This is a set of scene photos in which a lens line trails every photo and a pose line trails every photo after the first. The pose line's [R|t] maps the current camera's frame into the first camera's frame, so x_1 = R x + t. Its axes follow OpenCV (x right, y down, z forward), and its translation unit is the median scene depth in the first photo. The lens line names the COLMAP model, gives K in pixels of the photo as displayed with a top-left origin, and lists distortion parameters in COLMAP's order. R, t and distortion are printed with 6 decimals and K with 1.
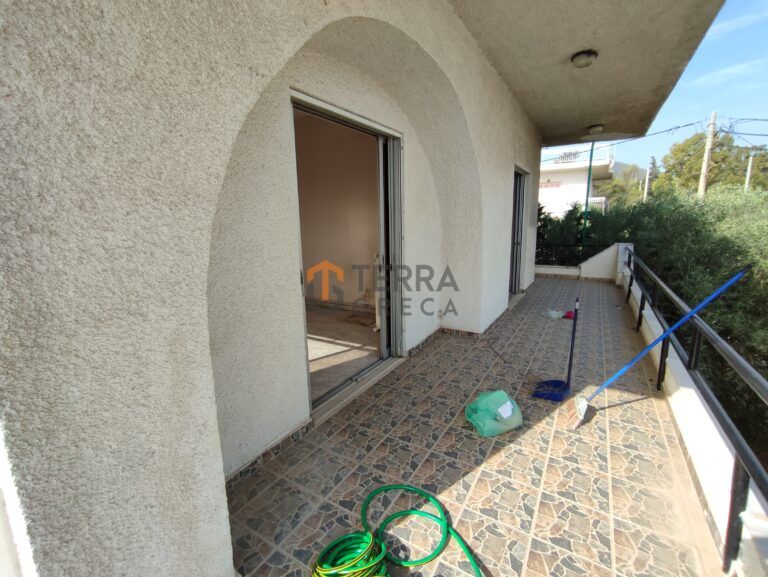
lens RADIAL K [[345.0, 0, 378.0], [0, 345.0, 287.8], [0, 0, 1]] dist [-0.024792, 0.011186]
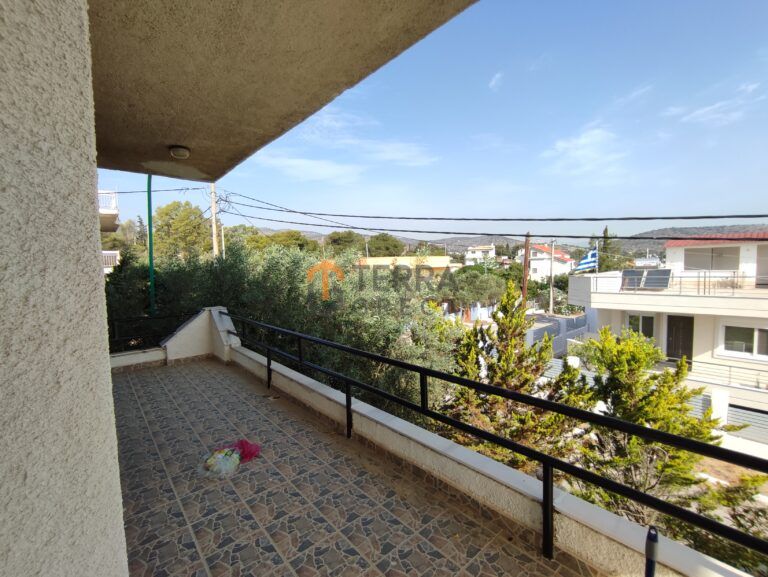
lens RADIAL K [[345.0, 0, 375.2], [0, 345.0, 295.7], [0, 0, 1]] dist [-0.024792, 0.011186]
pose [[0.305887, -0.073637, 0.949216, 0.150259], [0.198682, 0.979991, 0.011999, -0.201883], [-0.931106, 0.184922, 0.314397, 0.842563]]
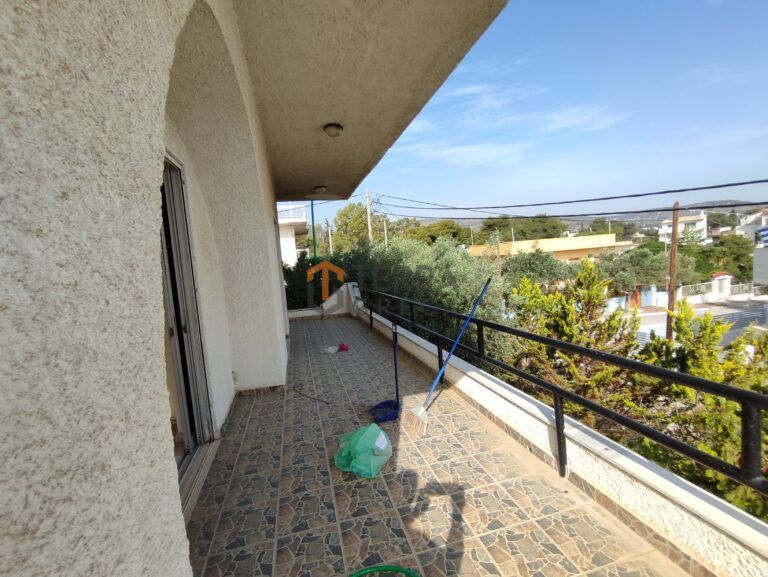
lens RADIAL K [[345.0, 0, 380.7], [0, 345.0, 292.7], [0, 0, 1]] dist [-0.024792, 0.011186]
pose [[0.692055, -0.099410, 0.714966, -0.202058], [0.196752, 0.978947, -0.054333, -0.011372], [-0.694513, 0.178273, 0.697044, 0.143706]]
